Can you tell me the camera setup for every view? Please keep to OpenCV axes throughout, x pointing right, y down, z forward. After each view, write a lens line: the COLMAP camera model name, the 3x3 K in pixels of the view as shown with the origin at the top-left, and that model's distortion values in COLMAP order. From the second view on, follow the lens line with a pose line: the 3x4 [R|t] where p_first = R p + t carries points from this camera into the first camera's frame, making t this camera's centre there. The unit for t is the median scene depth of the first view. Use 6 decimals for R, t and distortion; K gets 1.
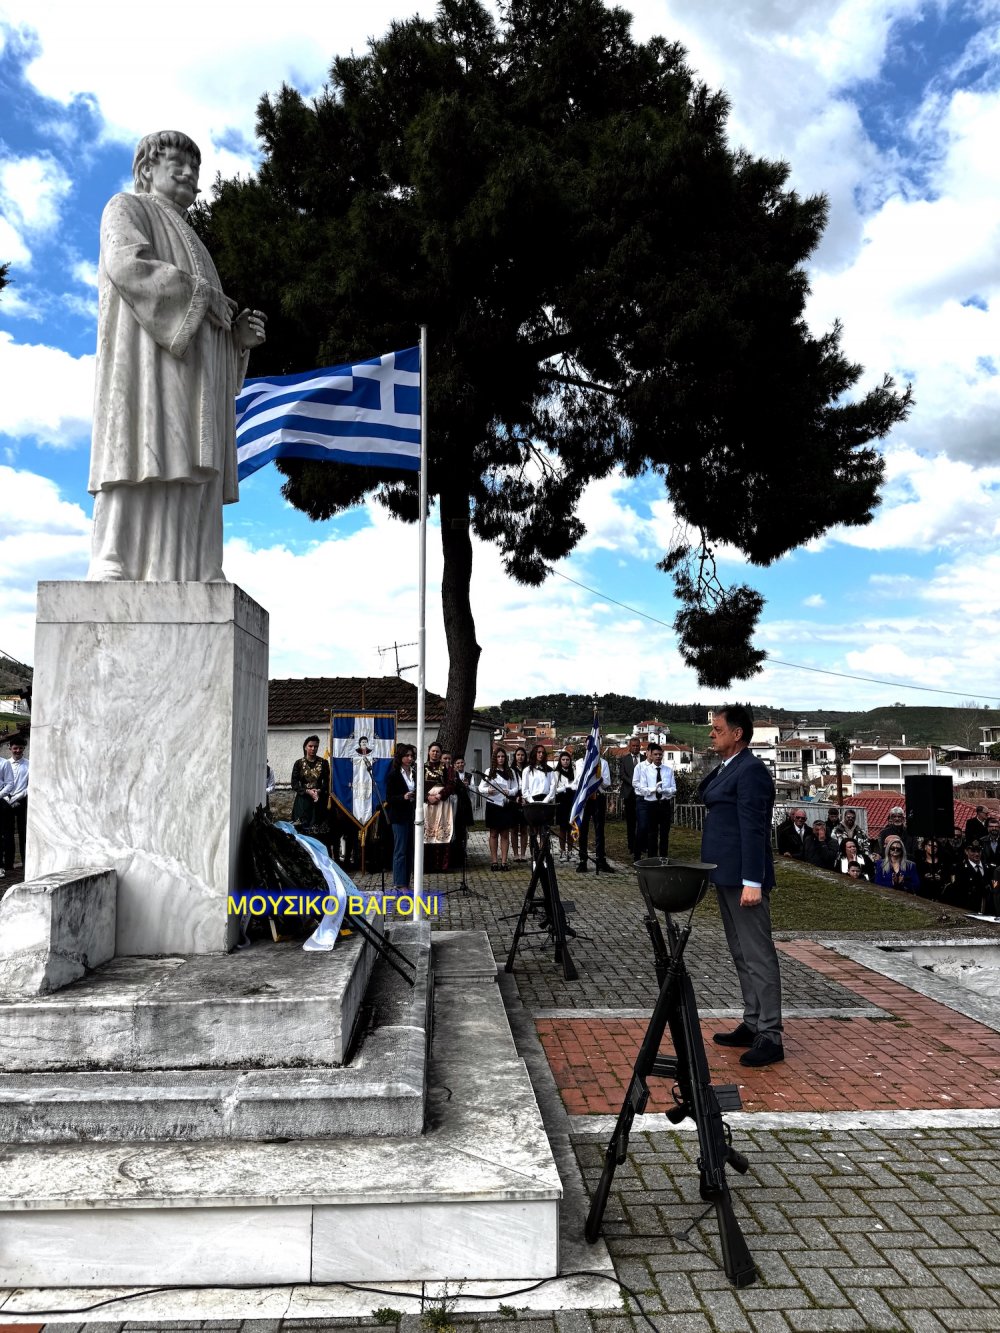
lens RADIAL K [[931.0, 0, 492.8], [0, 931.0, 667.4], [0, 0, 1]] dist [0.024480, -0.034707]
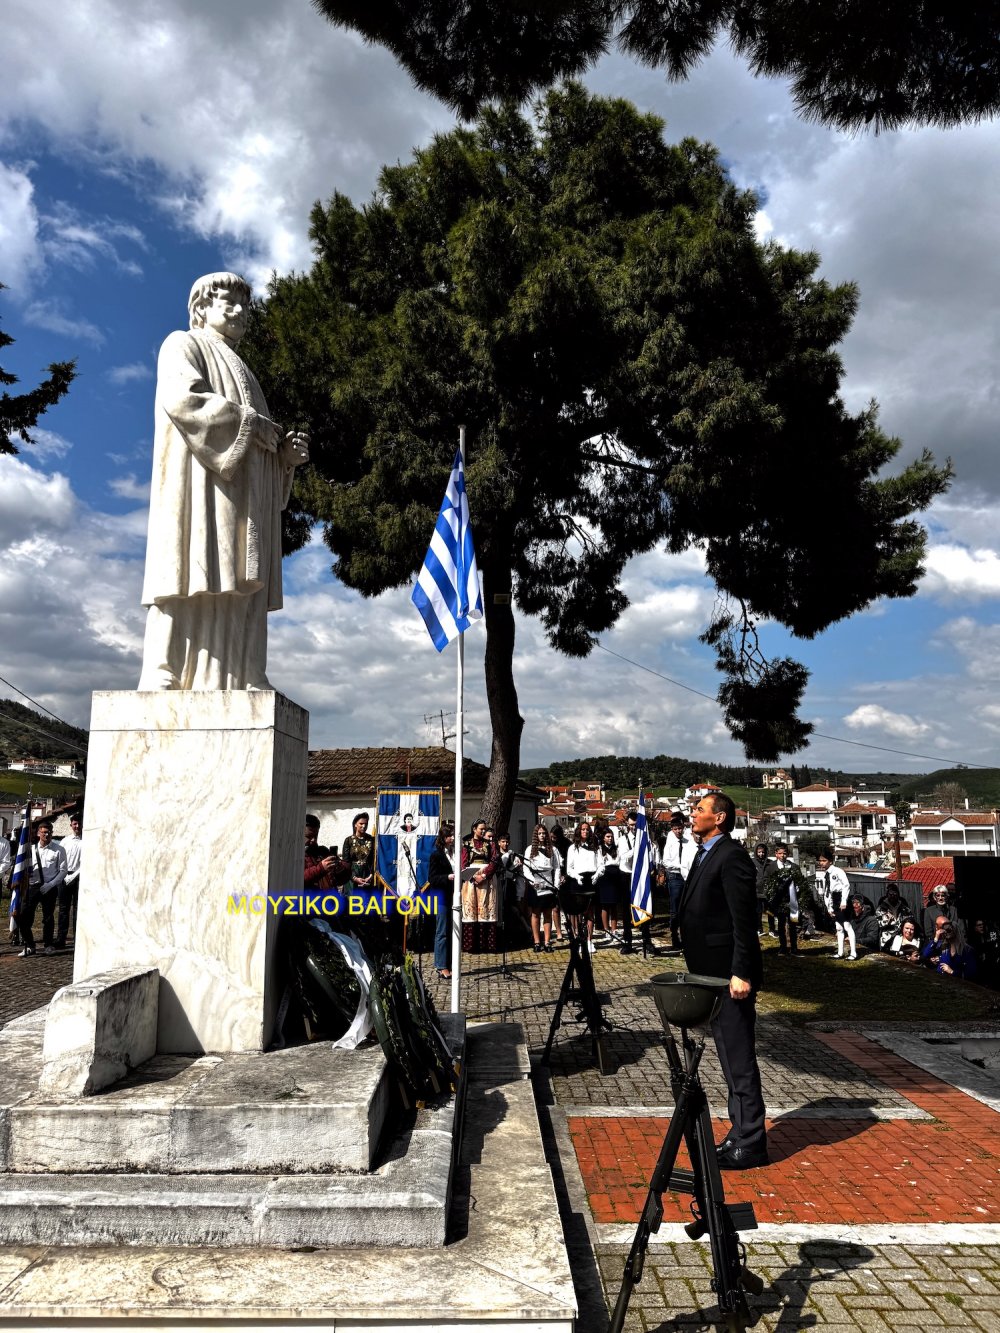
lens RADIAL K [[933.4, 0, 497.1], [0, 933.4, 665.6], [0, 0, 1]] dist [0.011600, -0.017563]
pose [[0.998818, -0.007563, -0.048021, 0.027922], [0.004223, 0.997588, -0.069279, -0.049135], [0.048429, 0.068994, 0.996441, -0.047810]]
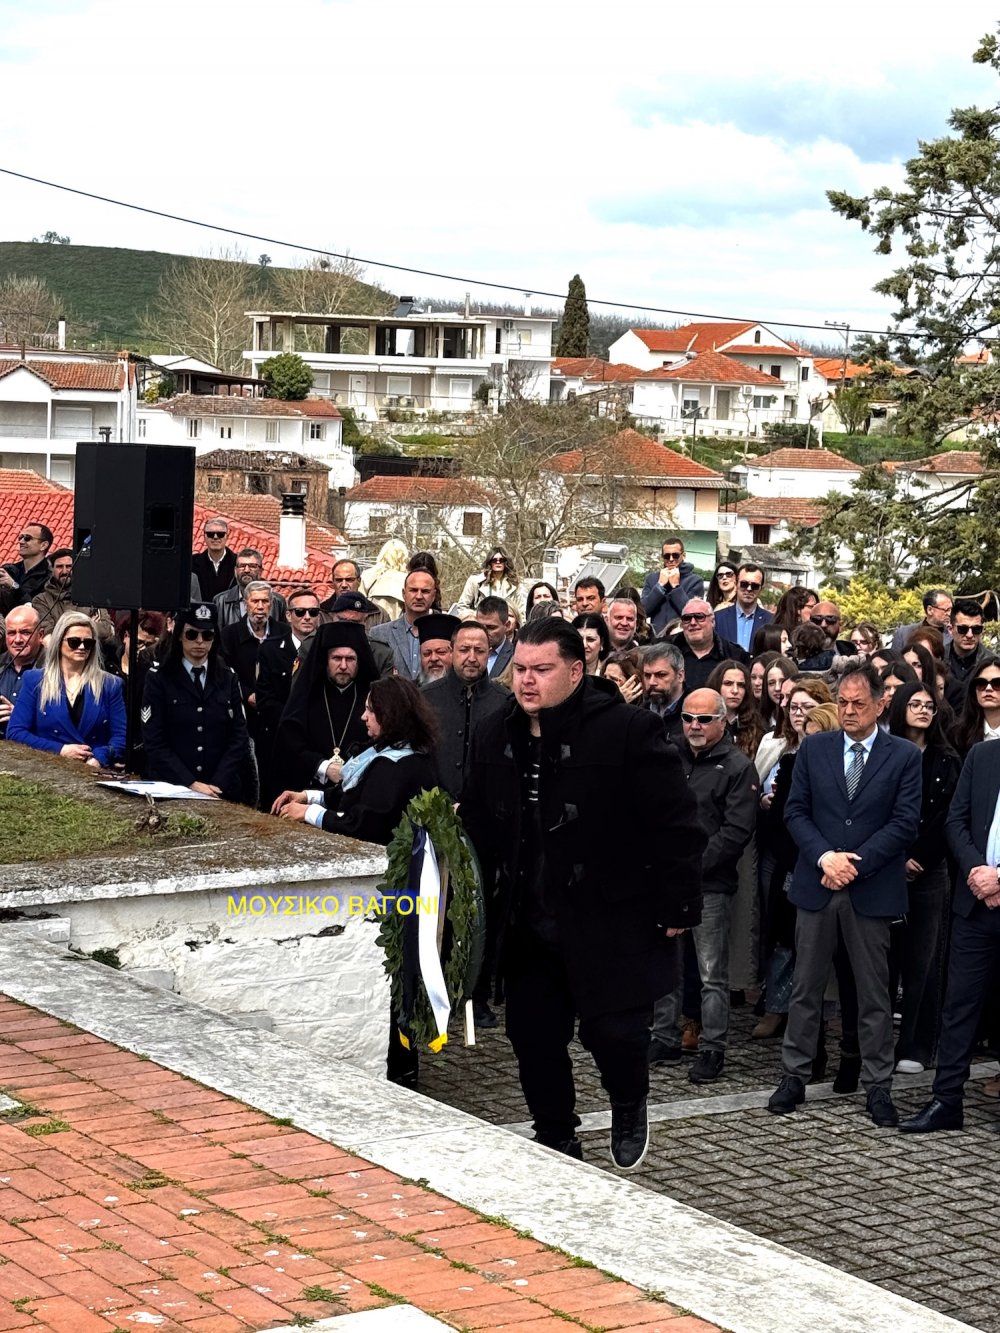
lens RADIAL K [[2683.4, 0, 497.8], [0, 2683.4, 664.8], [0, 0, 1]] dist [0.093490, 0.152346]
pose [[0.839283, -0.019336, 0.543351, 0.020725], [-0.092249, 0.979813, 0.177360, -0.000213], [-0.535812, -0.198979, 0.820557, 0.095137]]
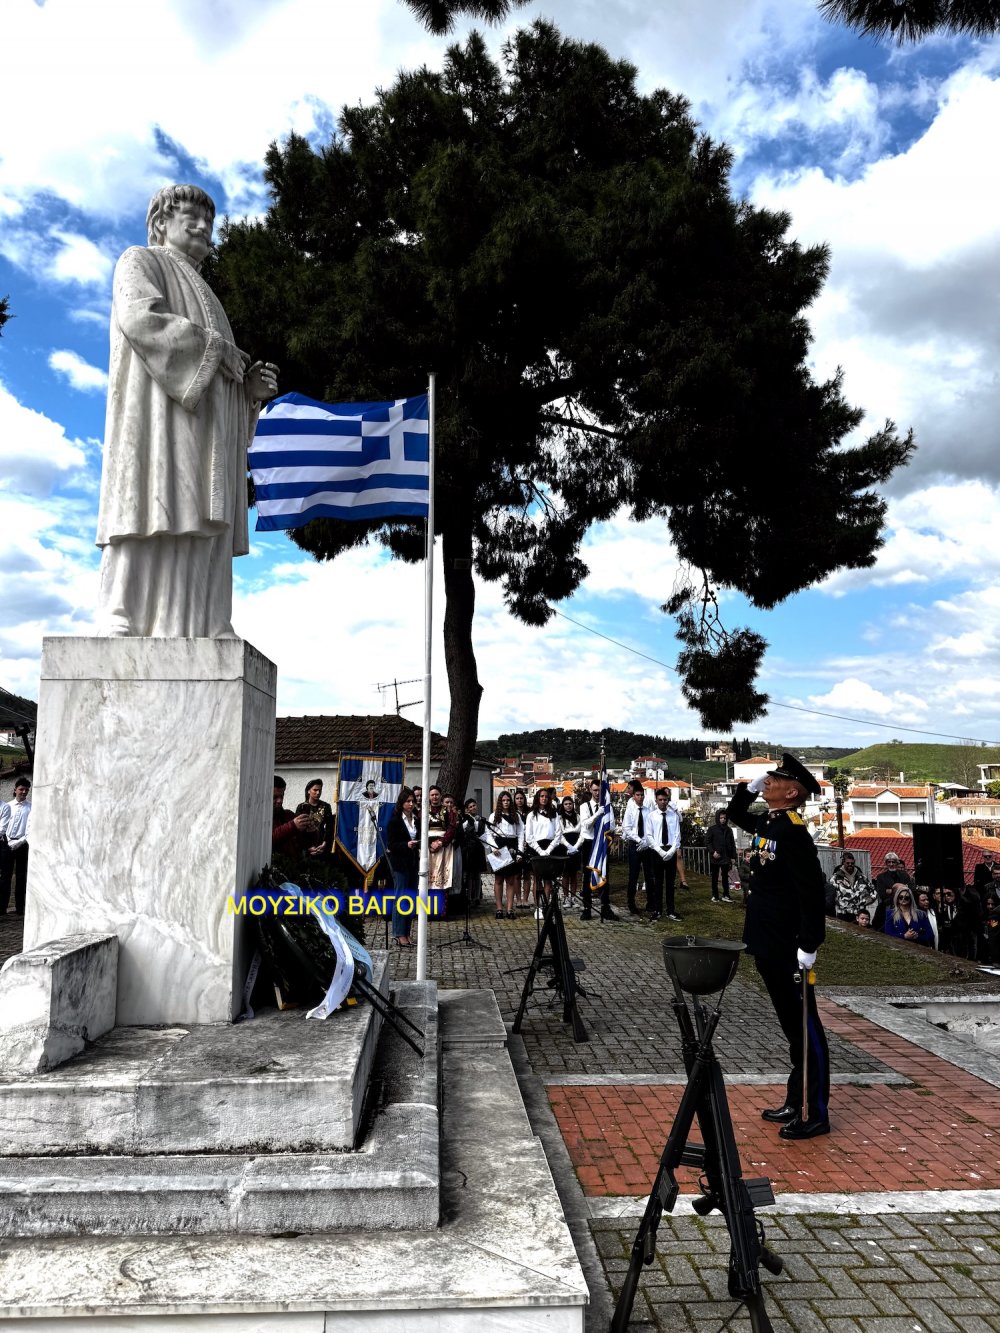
lens RADIAL K [[933.6, 0, 496.4], [0, 933.6, 670.0], [0, 0, 1]] dist [0.011509, -0.016497]
pose [[0.999967, 0.005373, 0.006159, -0.019422], [-0.005158, 0.999393, -0.034443, -0.028105], [-0.006340, 0.034410, 0.999388, 0.020596]]
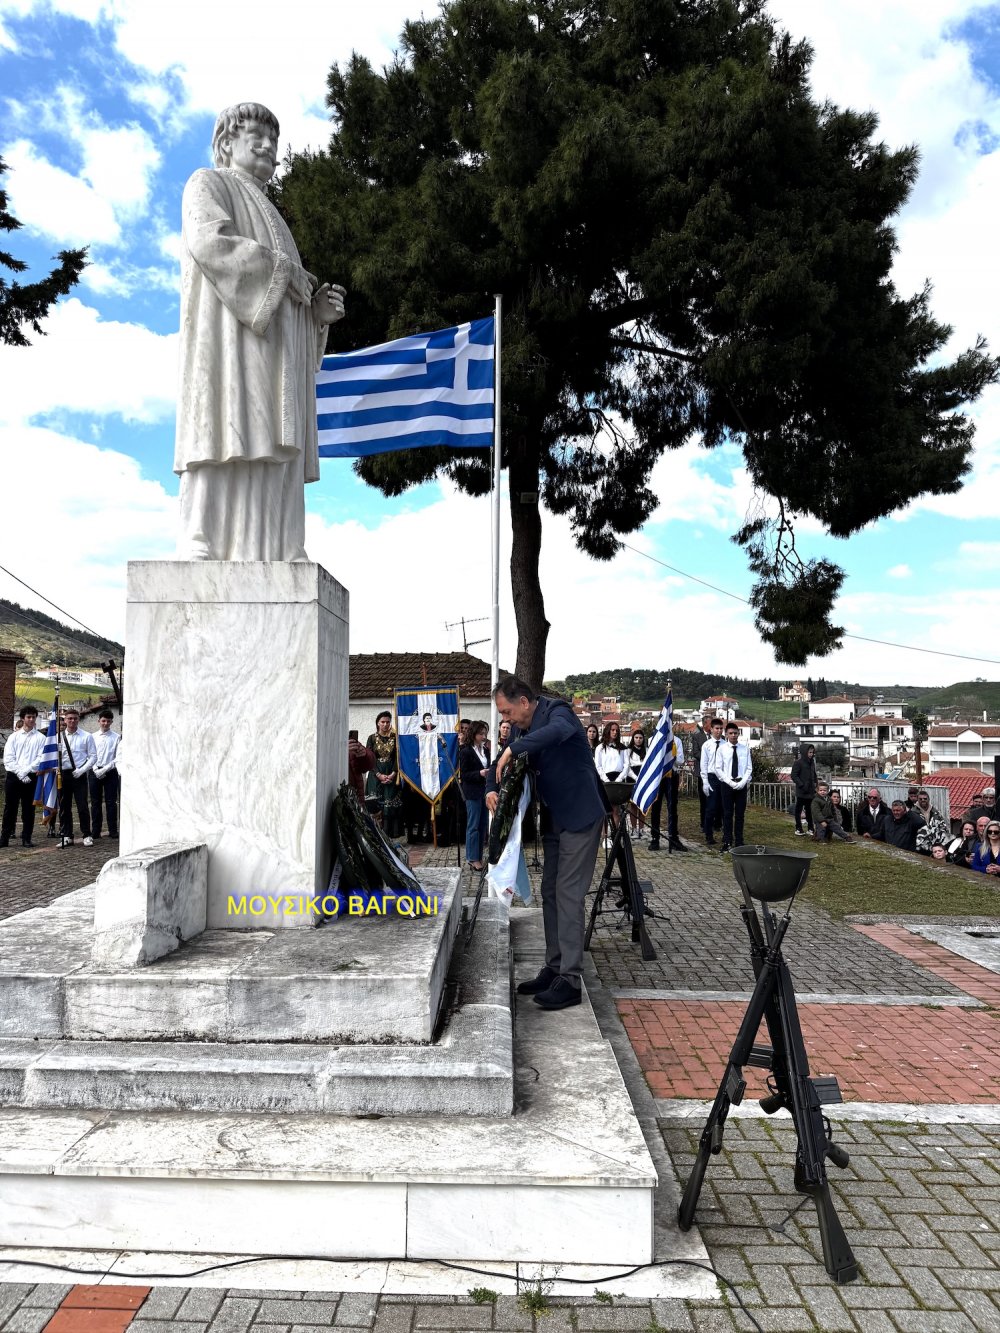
lens RADIAL K [[931.9, 0, 491.8], [0, 931.9, 671.7], [0, 0, 1]] dist [0.022876, -0.031587]
pose [[0.997457, 0.002503, -0.071231, -0.021197], [-0.000166, 0.999462, 0.032789, -0.005773], [0.071275, -0.032694, 0.996921, 0.012873]]
